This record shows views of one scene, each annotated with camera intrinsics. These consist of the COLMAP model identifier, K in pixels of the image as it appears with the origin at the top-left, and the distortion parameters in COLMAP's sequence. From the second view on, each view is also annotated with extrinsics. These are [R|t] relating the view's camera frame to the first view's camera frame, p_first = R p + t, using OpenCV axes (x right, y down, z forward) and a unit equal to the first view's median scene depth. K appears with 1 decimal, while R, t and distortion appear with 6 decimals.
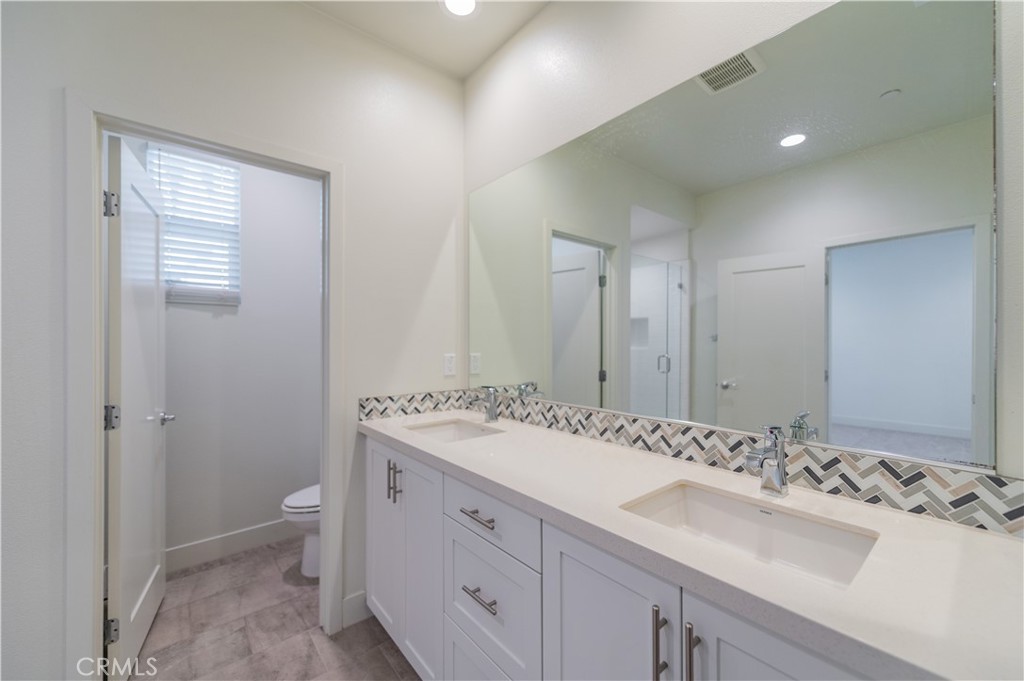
lens RADIAL K [[403.5, 0, 515.2], [0, 403.5, 339.9], [0, 0, 1]] dist [0.010404, -0.002882]
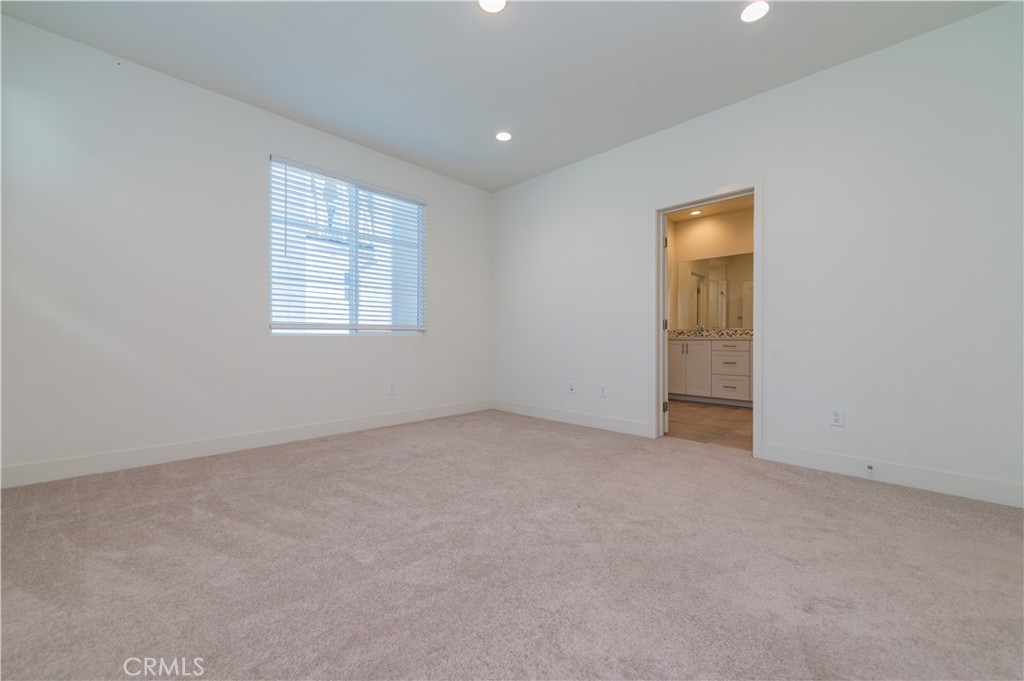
lens RADIAL K [[403.5, 0, 508.8], [0, 403.5, 345.3], [0, 0, 1]] dist [0.010404, -0.002882]
pose [[0.995704, -0.006834, 0.092341, -2.040415], [0.005701, 0.999905, 0.012532, 0.241996], [-0.092418, -0.011952, 0.995649, -2.274014]]
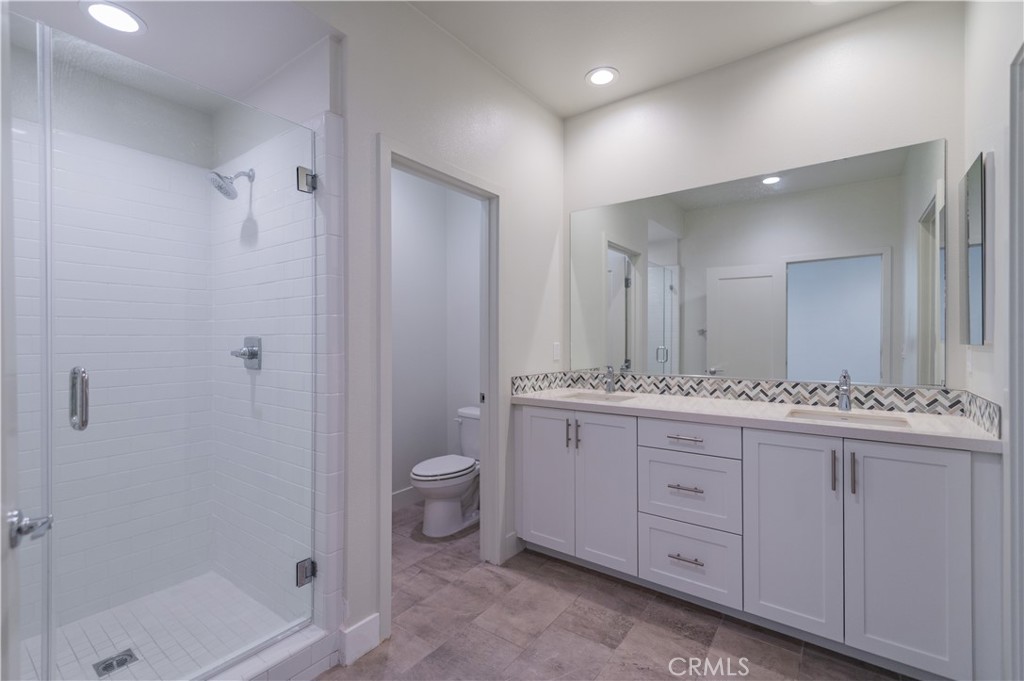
lens RADIAL K [[456.0, 0, 516.9], [0, 456.0, 337.2], [0, 0, 1]] dist [0.004811, -0.000353]
pose [[0.971405, 0.001108, 0.237427, -0.780990], [-0.000845, 0.999999, -0.001209, 0.027223], [-0.237428, 0.000974, 0.971405, -0.402314]]
